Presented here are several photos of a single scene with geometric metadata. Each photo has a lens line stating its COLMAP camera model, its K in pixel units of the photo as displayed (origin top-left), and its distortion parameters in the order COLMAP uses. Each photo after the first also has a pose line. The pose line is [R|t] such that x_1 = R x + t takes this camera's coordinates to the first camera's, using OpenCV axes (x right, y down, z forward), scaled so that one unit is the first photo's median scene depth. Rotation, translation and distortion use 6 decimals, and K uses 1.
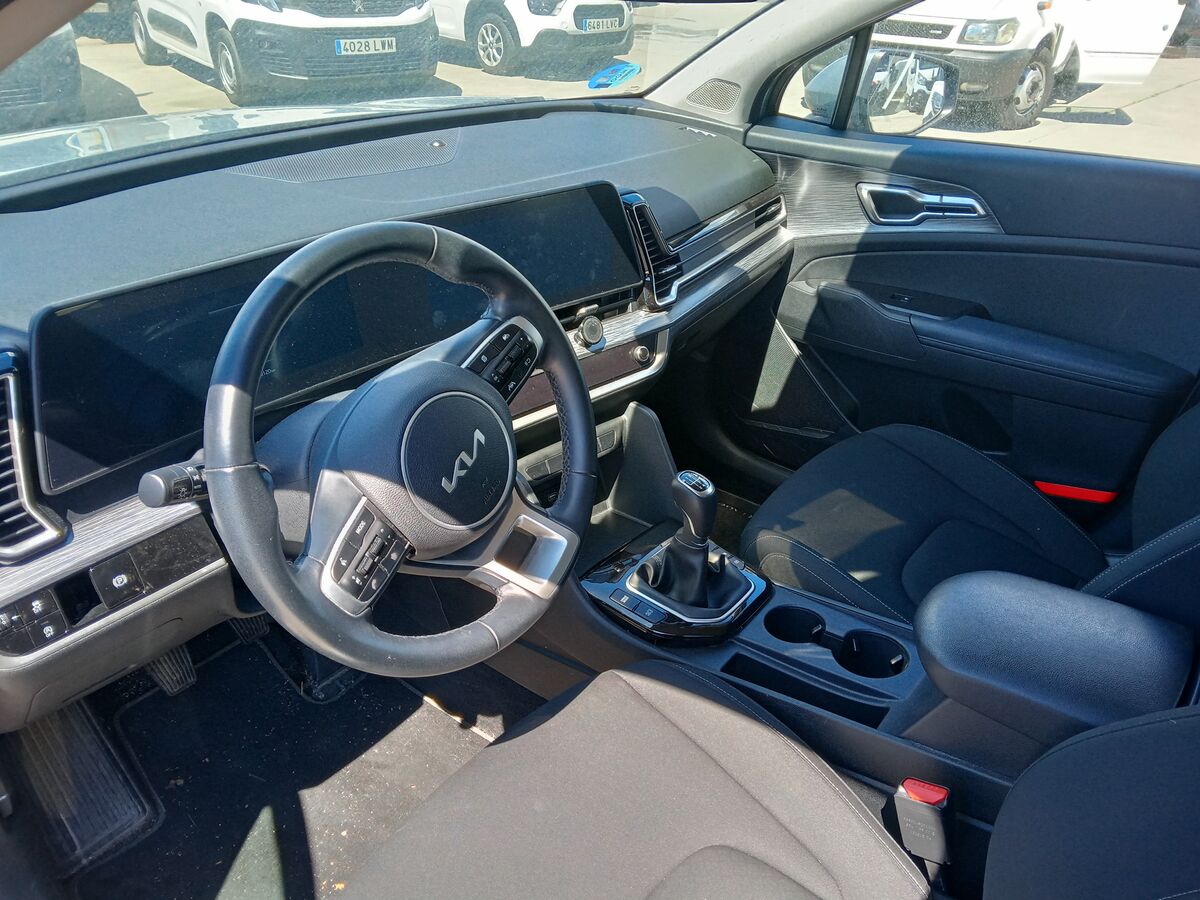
lens RADIAL K [[877.0, 0, 605.3], [0, 877.0, 448.7], [0, 0, 1]] dist [0.035746, -0.075932]
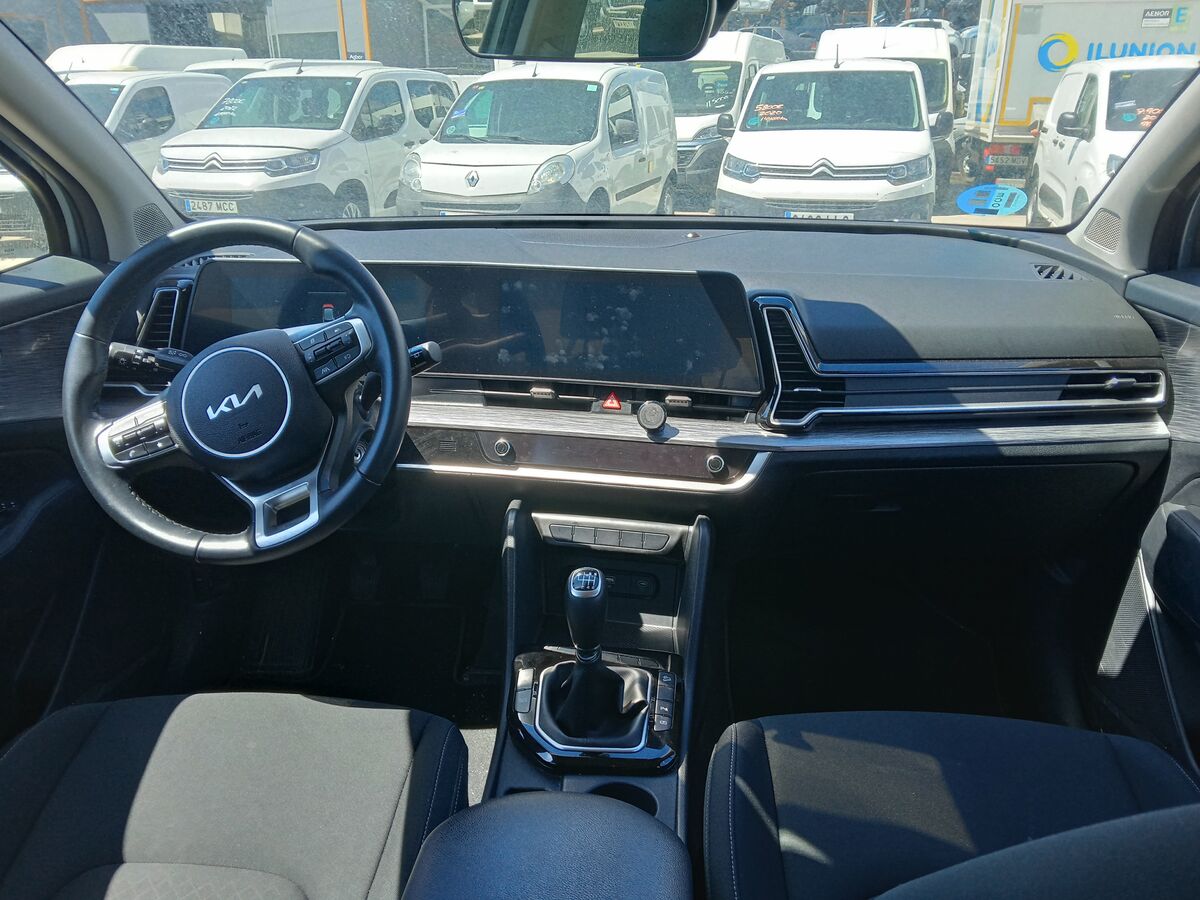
lens RADIAL K [[895.5, 0, 599.5], [0, 895.5, 428.8], [0, 0, 1]] dist [0.007954, -0.041678]
pose [[0.571555, 0.241984, -0.784072, 0.567007], [-0.398421, 0.917173, -0.007370, -0.073830], [0.717346, 0.316603, 0.620626, 0.294339]]
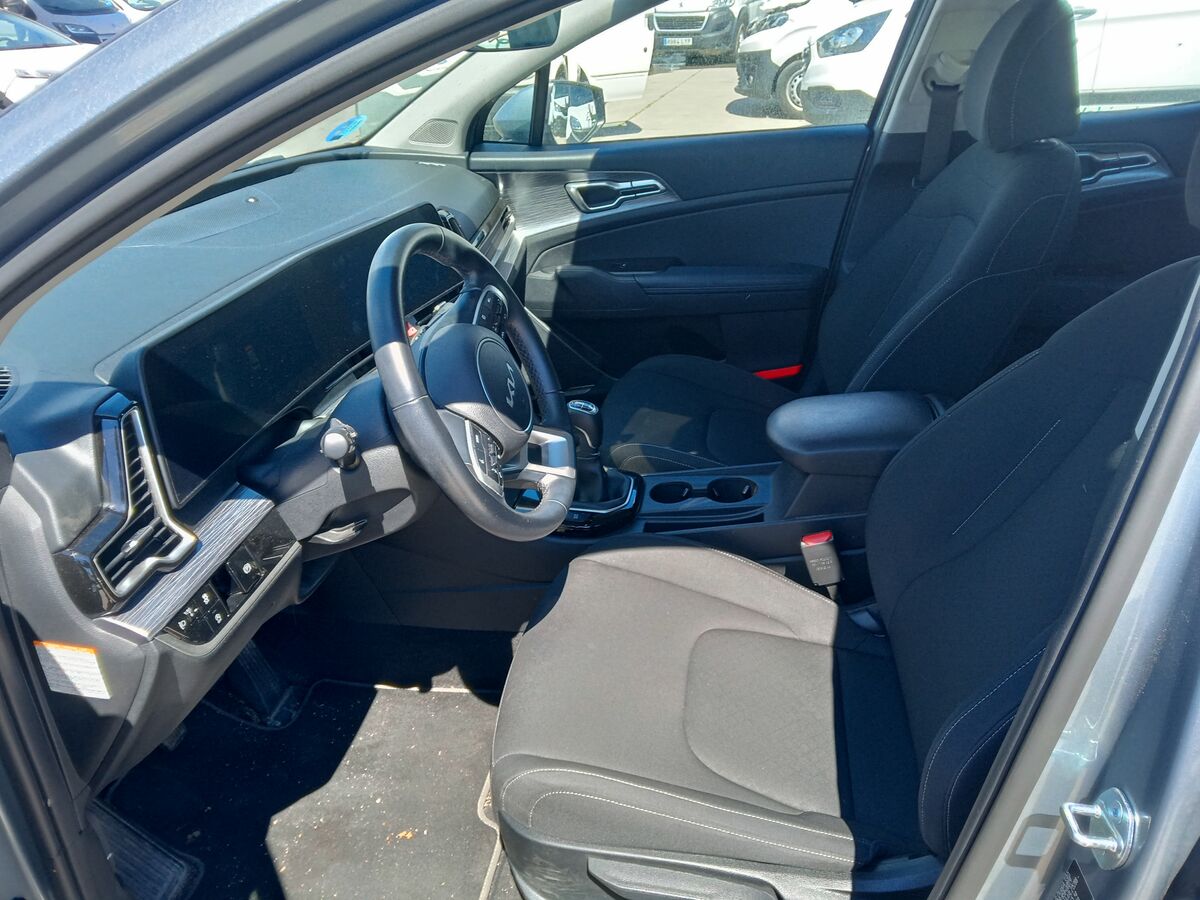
lens RADIAL K [[877.0, 0, 605.3], [0, 877.0, 448.7], [0, 0, 1]] dist [0.035746, -0.075932]
pose [[0.870007, -0.277783, 0.407338, -0.305326], [0.298665, 0.954271, 0.012862, 0.067127], [-0.392284, 0.110468, 0.913187, -0.146202]]
